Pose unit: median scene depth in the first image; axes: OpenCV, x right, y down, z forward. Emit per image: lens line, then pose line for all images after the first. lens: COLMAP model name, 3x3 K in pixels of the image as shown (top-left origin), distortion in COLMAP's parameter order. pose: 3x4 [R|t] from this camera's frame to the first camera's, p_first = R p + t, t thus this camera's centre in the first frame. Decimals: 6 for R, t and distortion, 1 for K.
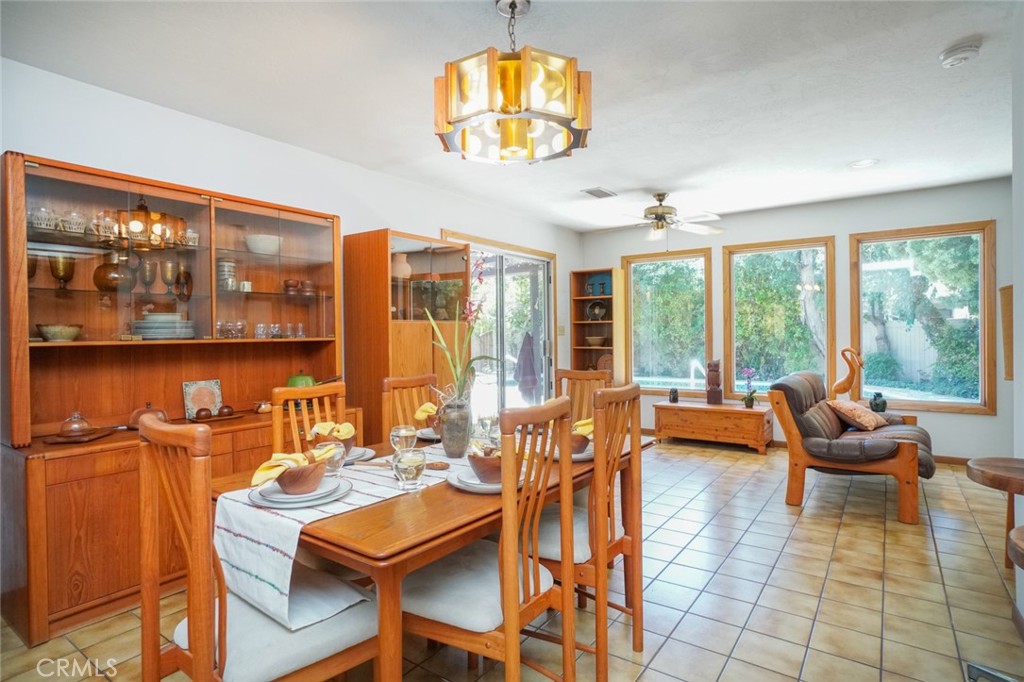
lens RADIAL K [[538.9, 0, 508.2], [0, 538.9, 338.9], [0, 0, 1]] dist [-0.025240, -0.000557]
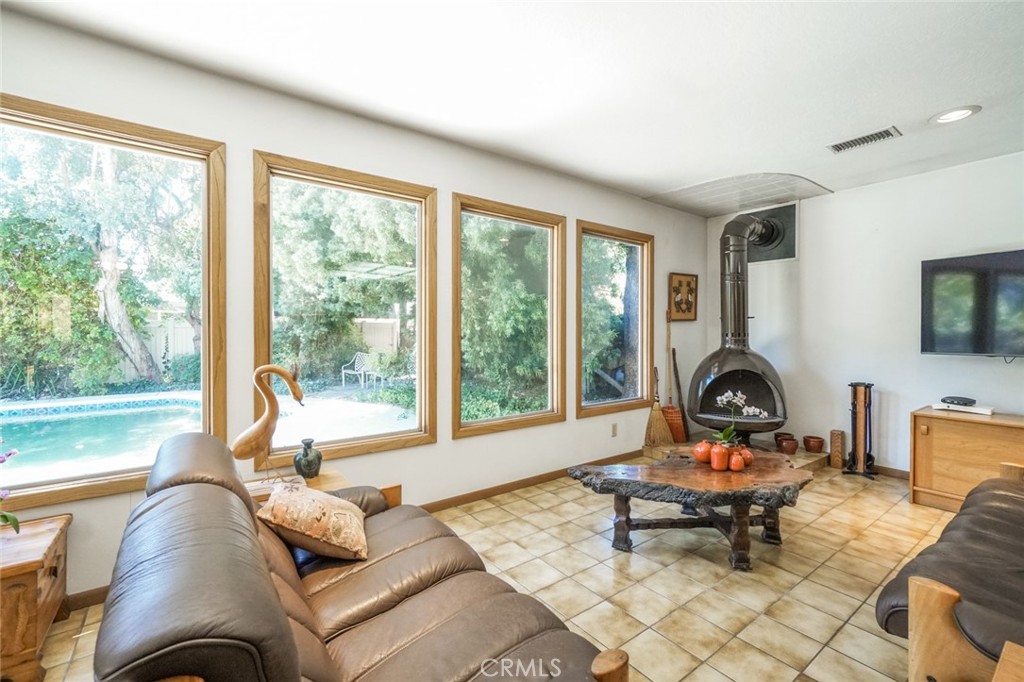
lens RADIAL K [[439.3, 0, 505.9], [0, 439.3, 334.1], [0, 0, 1]] dist [-0.007657, 0.005656]
pose [[0.298649, 0.004292, 0.954353, 0.125985], [0.003642, 0.999977, -0.005636, -0.003737], [-0.954356, 0.005159, 0.298626, 0.265918]]
